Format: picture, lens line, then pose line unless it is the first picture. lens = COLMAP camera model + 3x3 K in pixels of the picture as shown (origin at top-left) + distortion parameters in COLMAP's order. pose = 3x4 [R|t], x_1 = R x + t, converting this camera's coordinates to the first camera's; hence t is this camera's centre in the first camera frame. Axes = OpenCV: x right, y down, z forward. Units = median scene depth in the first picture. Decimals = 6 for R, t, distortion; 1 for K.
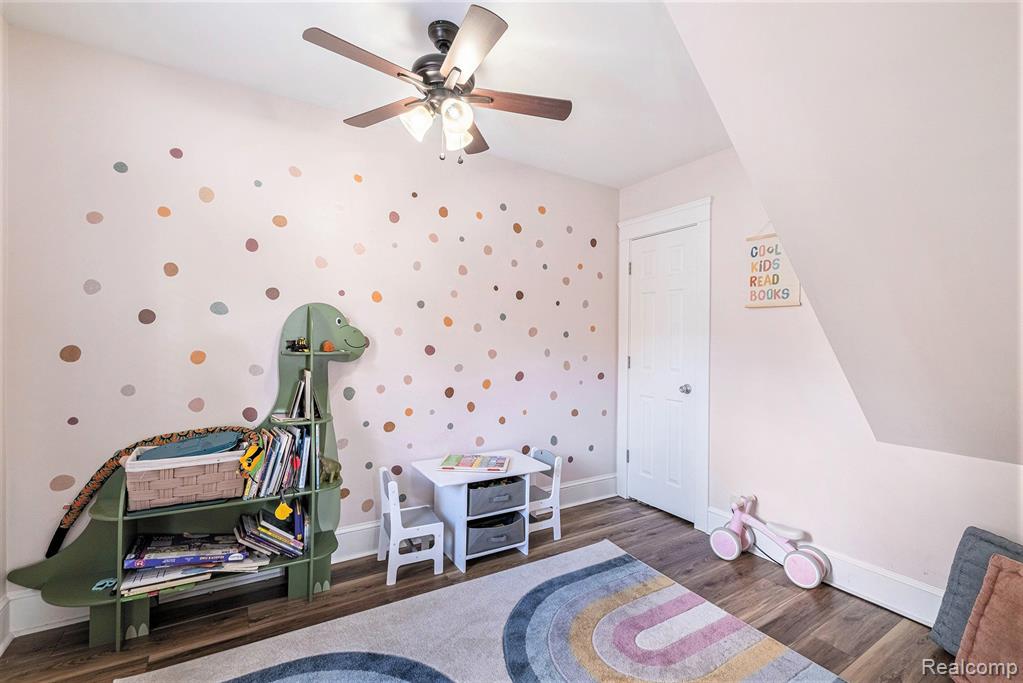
lens RADIAL K [[447.8, 0, 519.4], [0, 447.8, 339.2], [0, 0, 1]] dist [0.003156, -0.005882]
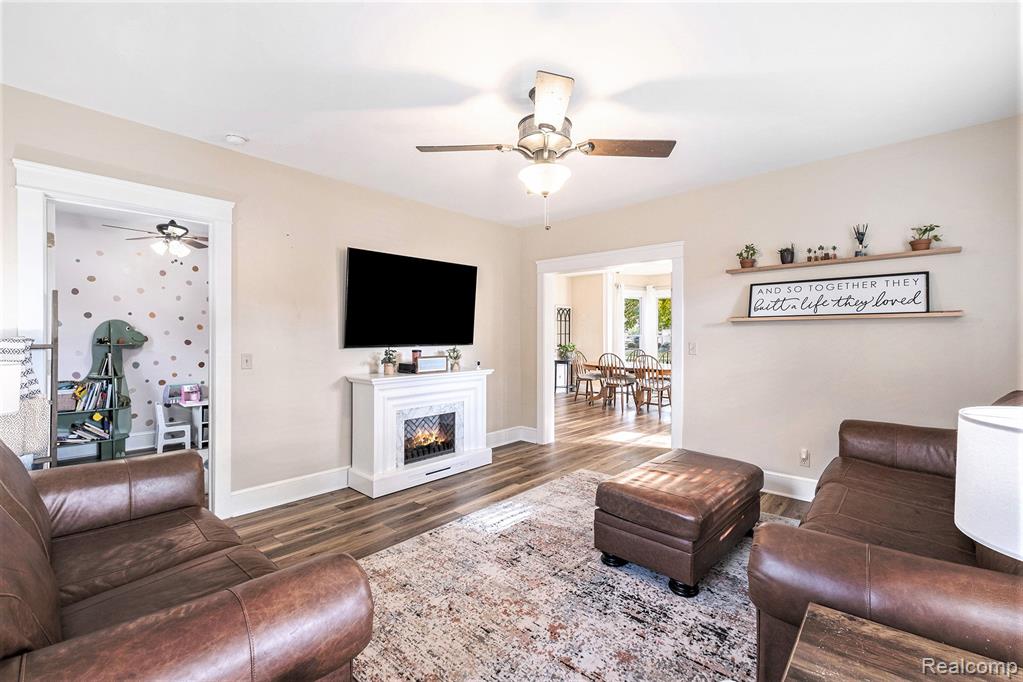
lens RADIAL K [[447.8, 0, 516.6], [0, 447.8, 338.6], [0, 0, 1]] dist [0.003156, -0.005882]
pose [[0.956553, -0.009543, 0.291403, 0.720459], [0.002701, 0.999711, 0.023873, -0.040905], [-0.291547, -0.022049, 0.956302, -1.514481]]
